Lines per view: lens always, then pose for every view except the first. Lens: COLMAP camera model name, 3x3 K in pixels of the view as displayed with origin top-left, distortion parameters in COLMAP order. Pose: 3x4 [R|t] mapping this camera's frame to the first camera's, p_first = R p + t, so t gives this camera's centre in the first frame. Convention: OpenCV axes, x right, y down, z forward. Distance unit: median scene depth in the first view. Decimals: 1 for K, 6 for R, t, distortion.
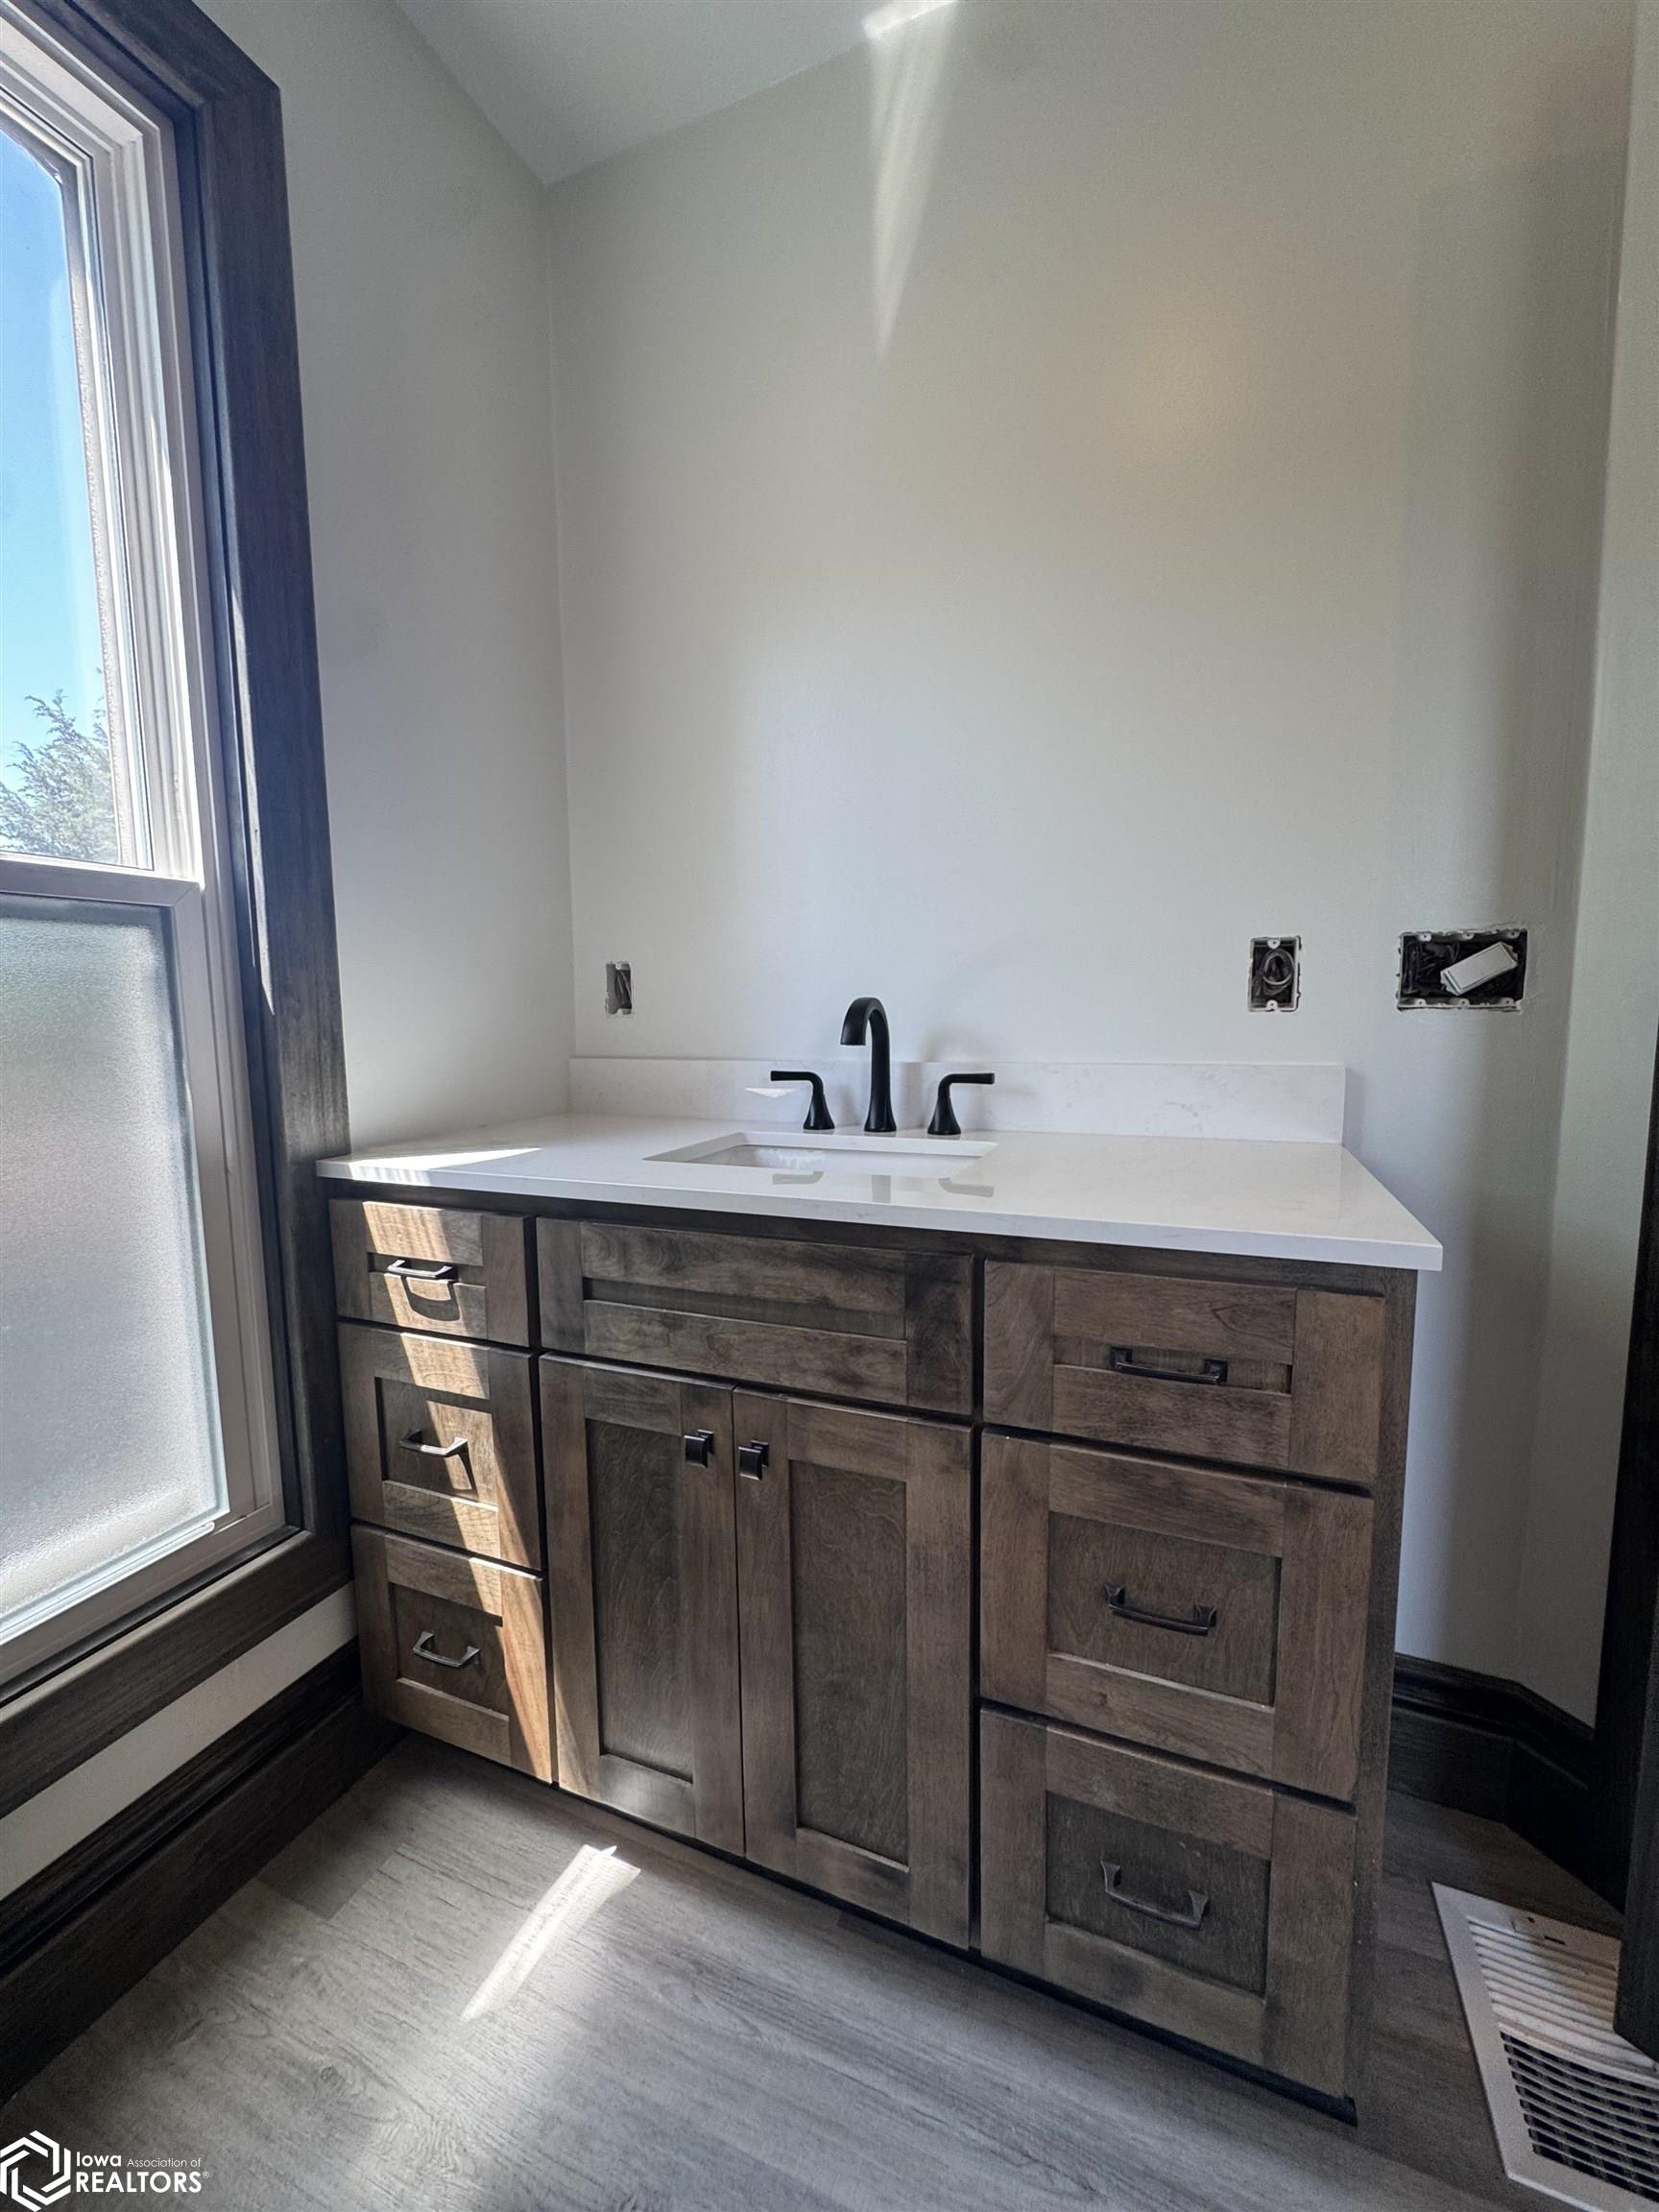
lens RADIAL K [[889.8, 0, 825.3], [0, 889.8, 1109.0], [0, 0, 1]] dist [-0.006285, 0.000983]
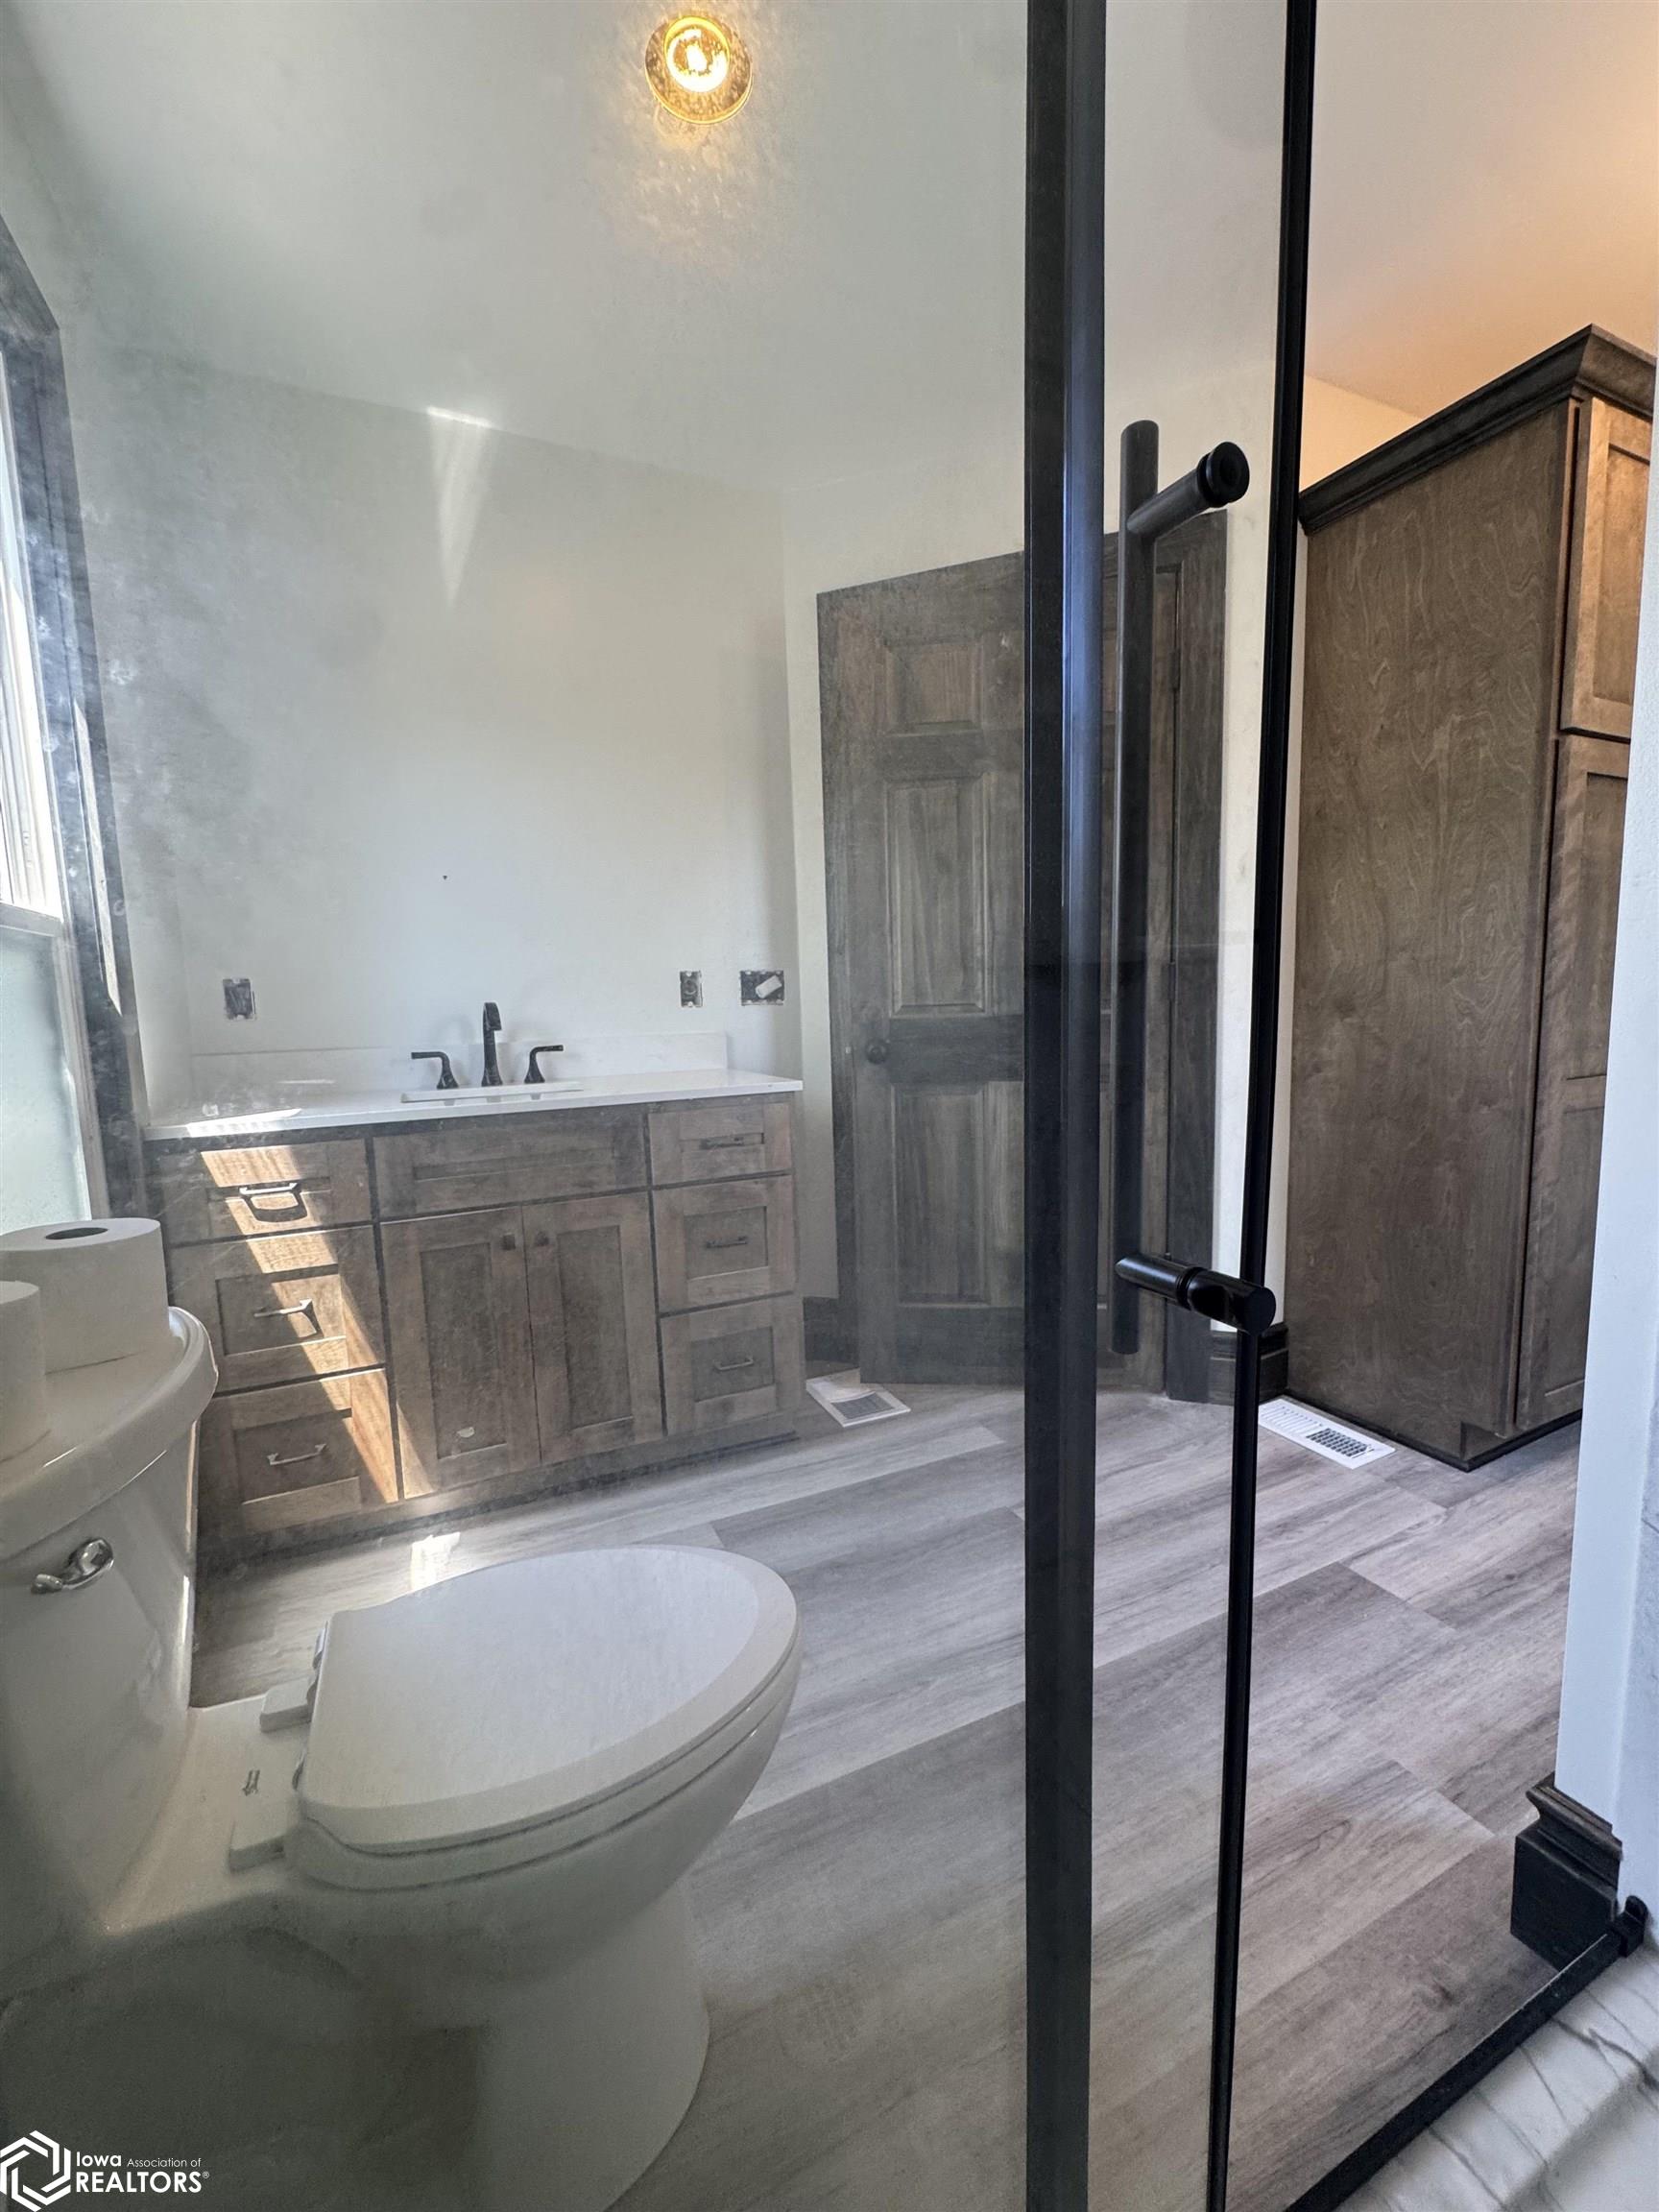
lens RADIAL K [[889.8, 0, 833.3], [0, 889.8, 1099.9], [0, 0, 1]] dist [-0.006285, 0.000983]
pose [[0.670436, -0.089397, 0.736562, -0.904021], [0.104871, 0.994166, 0.025206, 0.095561], [-0.734518, 0.060345, 0.675900, -0.687454]]
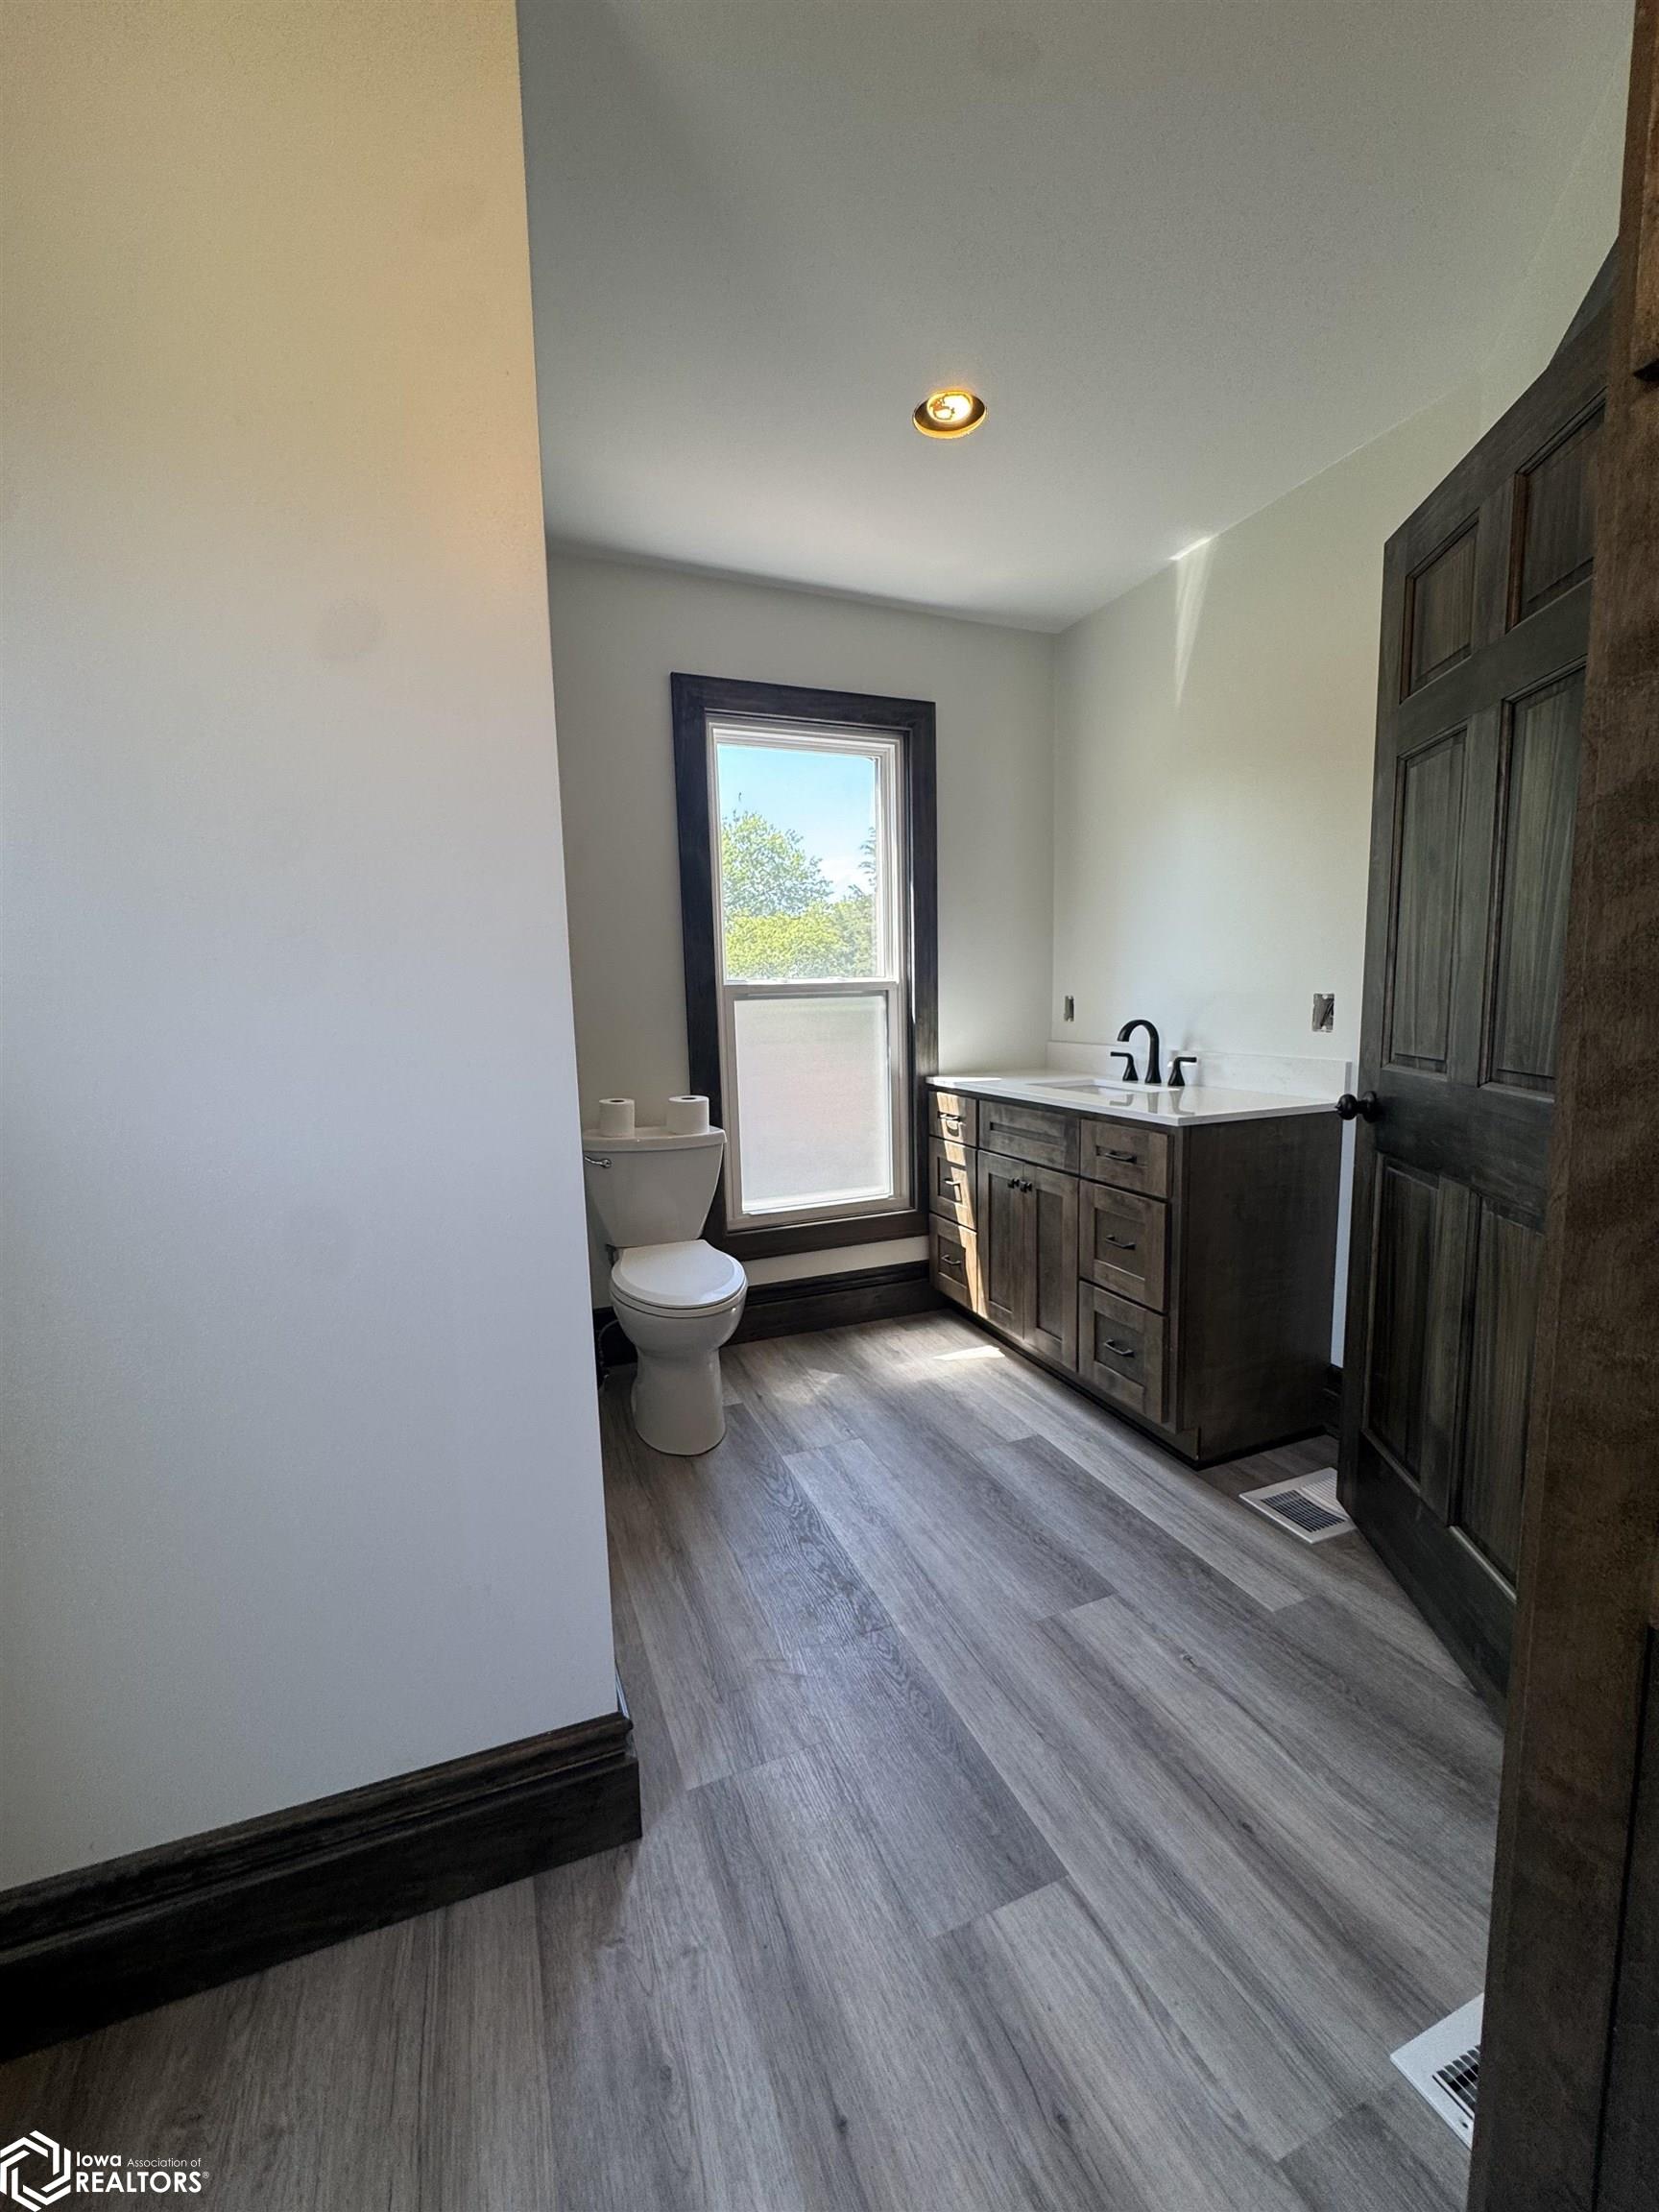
lens RADIAL K [[889.8, 0, 834.1], [0, 889.8, 1097.8], [0, 0, 1]] dist [-0.006285, 0.000983]
pose [[0.710350, 0.077743, -0.699542, 1.247046], [-0.060626, 0.996946, 0.049232, 0.003436], [0.701233, 0.007438, 0.712893, -1.259846]]
